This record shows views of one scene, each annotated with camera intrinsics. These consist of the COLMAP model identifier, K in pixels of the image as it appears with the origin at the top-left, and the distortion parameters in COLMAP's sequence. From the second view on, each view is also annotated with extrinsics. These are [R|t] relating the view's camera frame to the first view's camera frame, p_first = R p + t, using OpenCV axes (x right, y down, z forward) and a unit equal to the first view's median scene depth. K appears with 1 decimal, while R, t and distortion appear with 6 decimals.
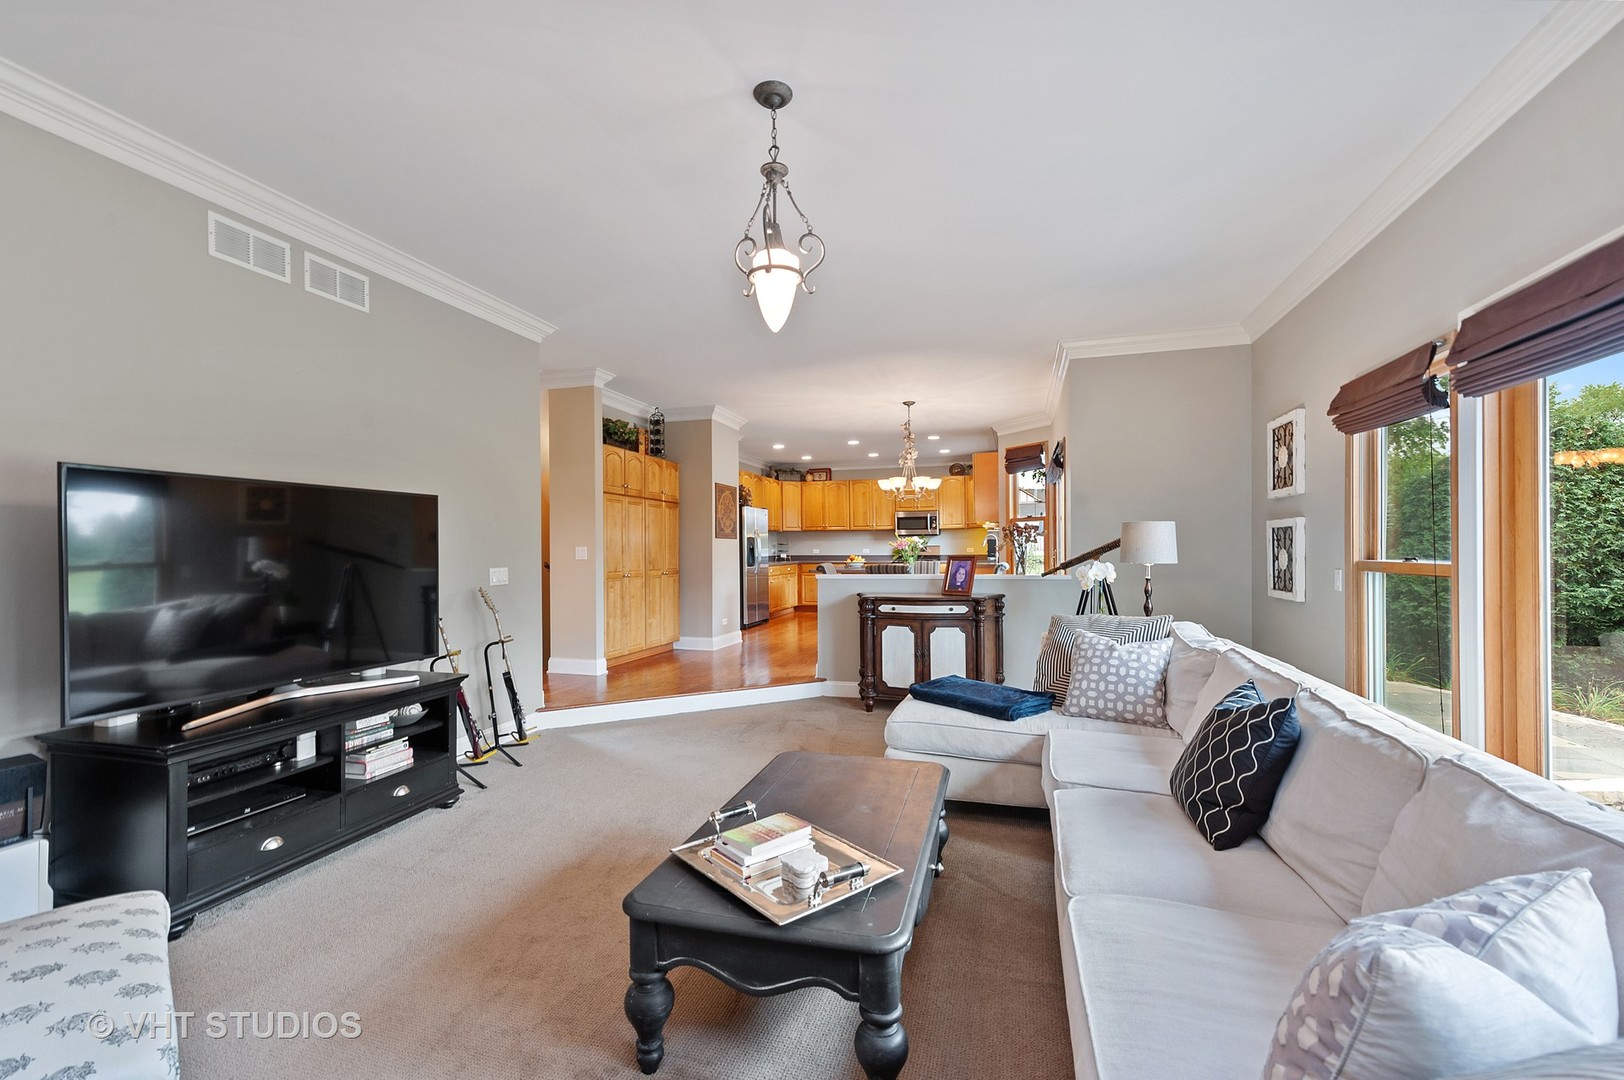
lens RADIAL K [[689.0, 0, 810.9], [0, 689.0, 548.5], [0, 0, 1]] dist [0.006198, 0.000123]
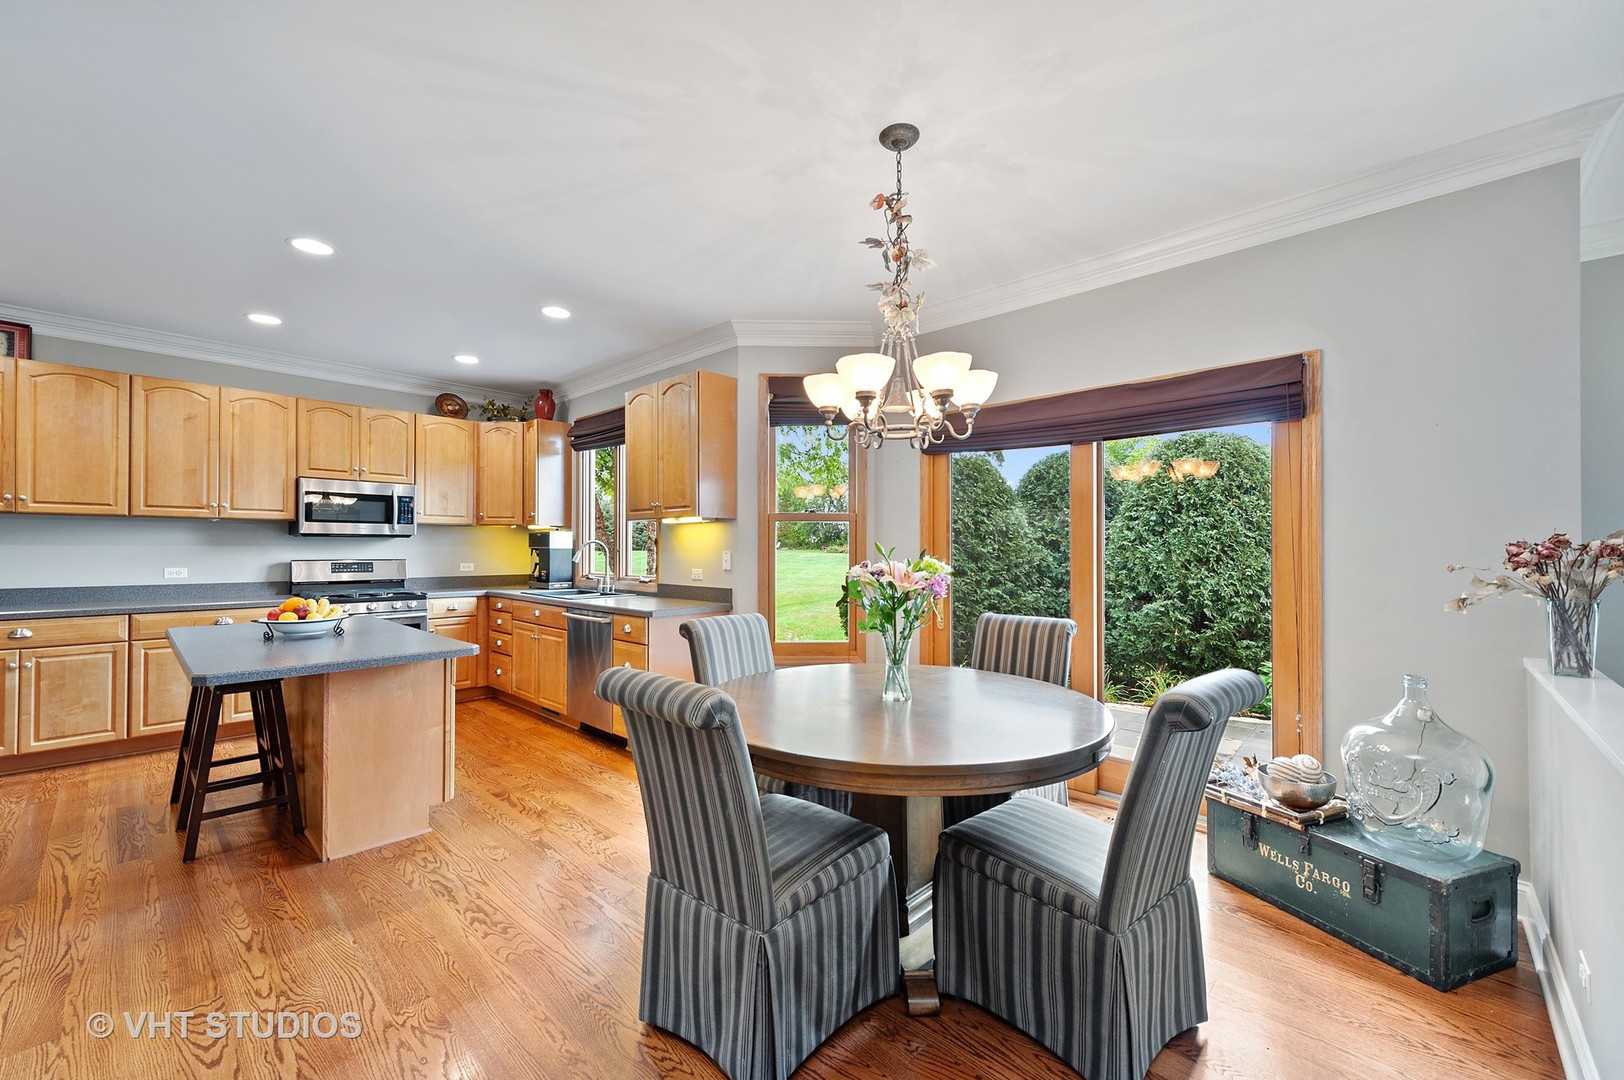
lens RADIAL K [[650.2, 0, 821.9], [0, 650.2, 537.5], [0, 0, 1]] dist [0.002630, -0.001115]
pose [[0.448056, 0.025667, 0.893637, -0.083006], [-0.011849, 0.999670, -0.022772, -0.012610], [-0.893927, -0.000385, 0.448213, 0.554866]]
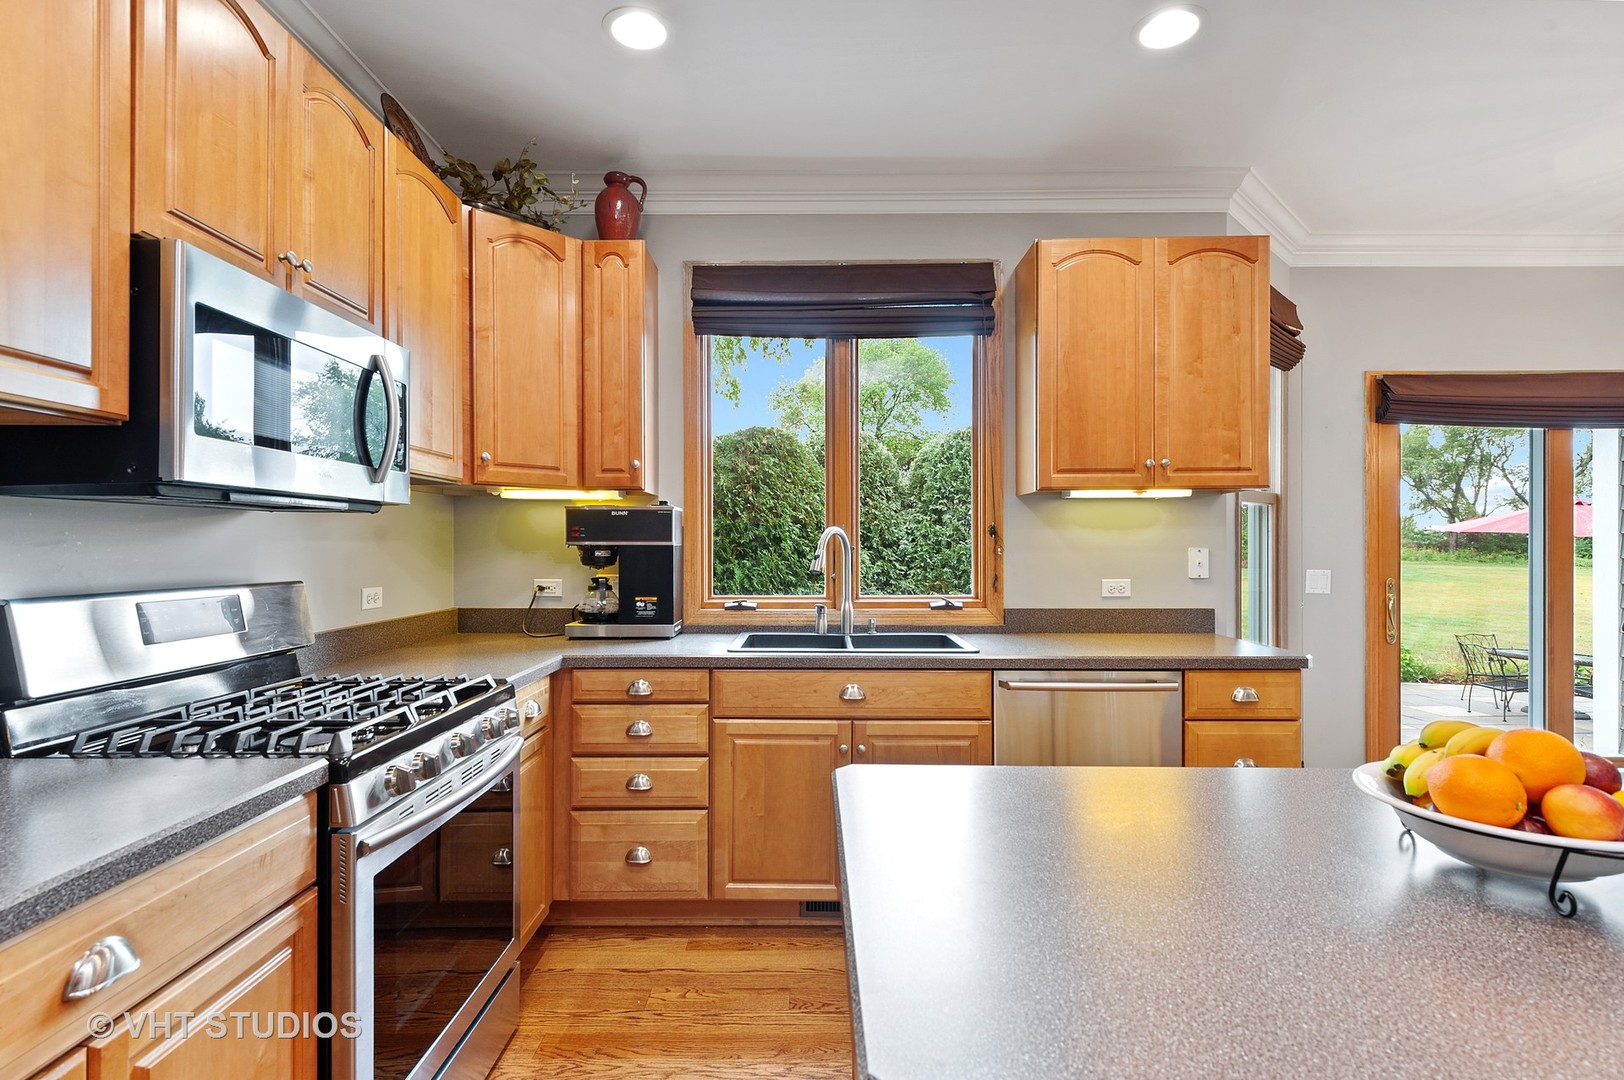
lens RADIAL K [[784.2, 0, 814.0], [0, 784.2, 542.0], [0, 0, 1]] dist [0.018430, 0.000256]
pose [[-0.271621, 0.015982, 0.962272, -0.005252], [-0.000082, 0.999862, -0.016629, -0.010086], [-0.962404, -0.004596, -0.271582, 0.950682]]
